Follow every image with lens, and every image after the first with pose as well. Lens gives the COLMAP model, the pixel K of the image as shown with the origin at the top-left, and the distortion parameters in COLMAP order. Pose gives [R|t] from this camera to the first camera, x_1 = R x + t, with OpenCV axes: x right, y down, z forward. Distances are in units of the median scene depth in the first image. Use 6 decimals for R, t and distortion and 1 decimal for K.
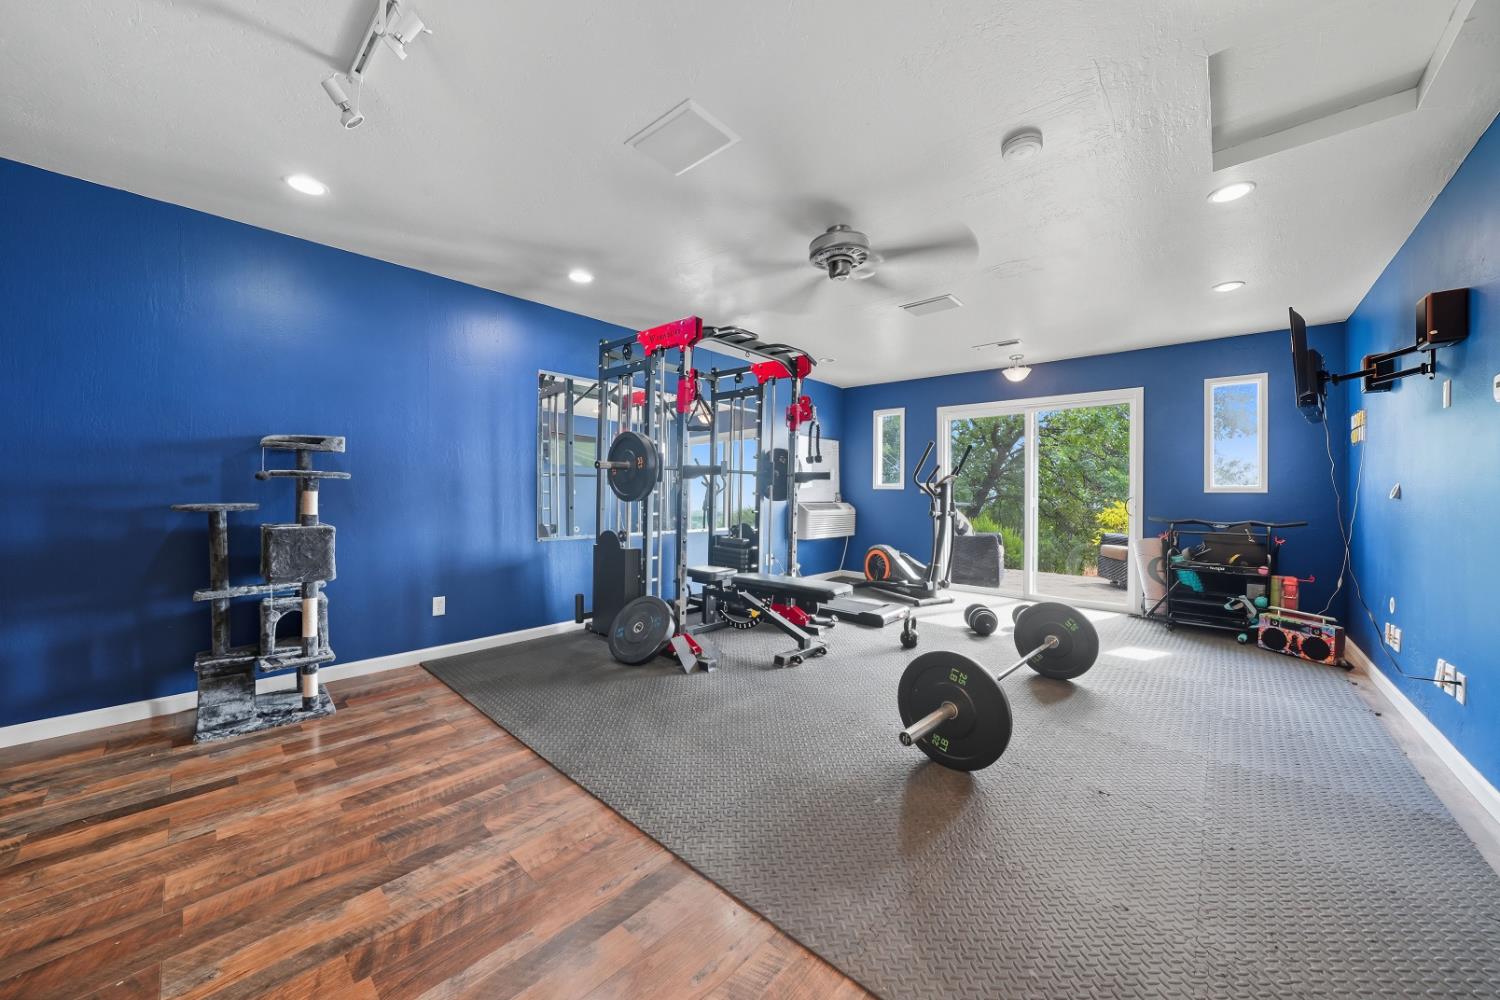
lens RADIAL K [[518.5, 0, 745.5], [0, 518.5, 489.4], [0, 0, 1]] dist [-0.016243, 0.001039]
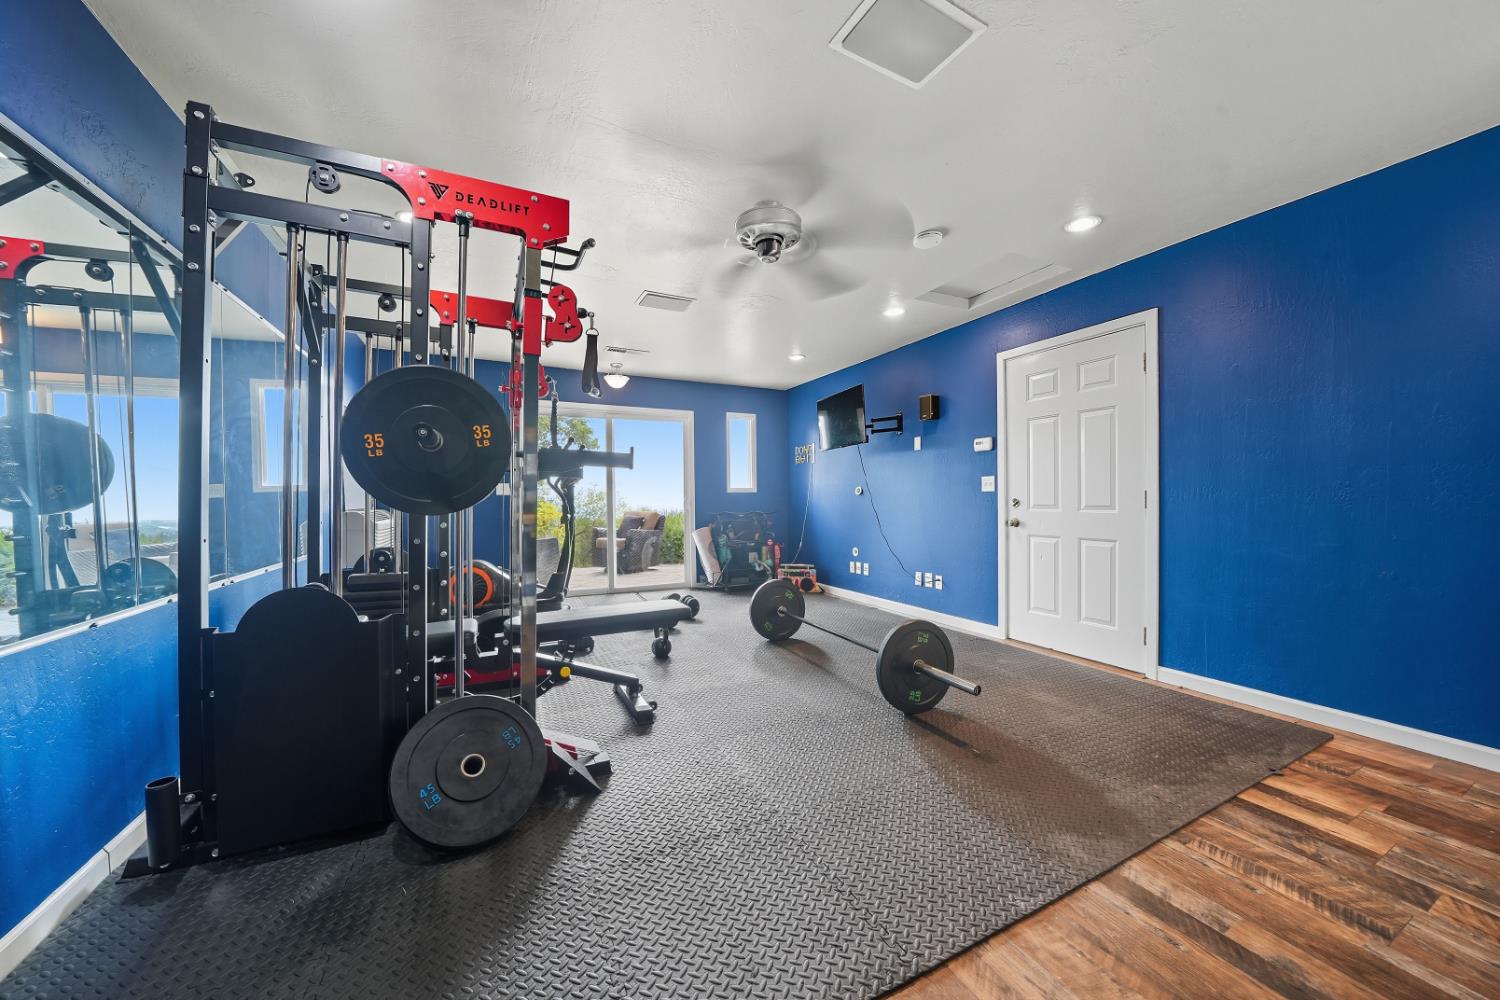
lens RADIAL K [[518.5, 0, 748.2], [0, 518.5, 498.8], [0, 0, 1]] dist [-0.016243, 0.001039]
pose [[0.373032, -0.016784, 0.927667, -0.644945], [0.004585, 0.999858, 0.016246, -0.000023], [-0.927807, -0.001807, 0.373055, 0.652213]]
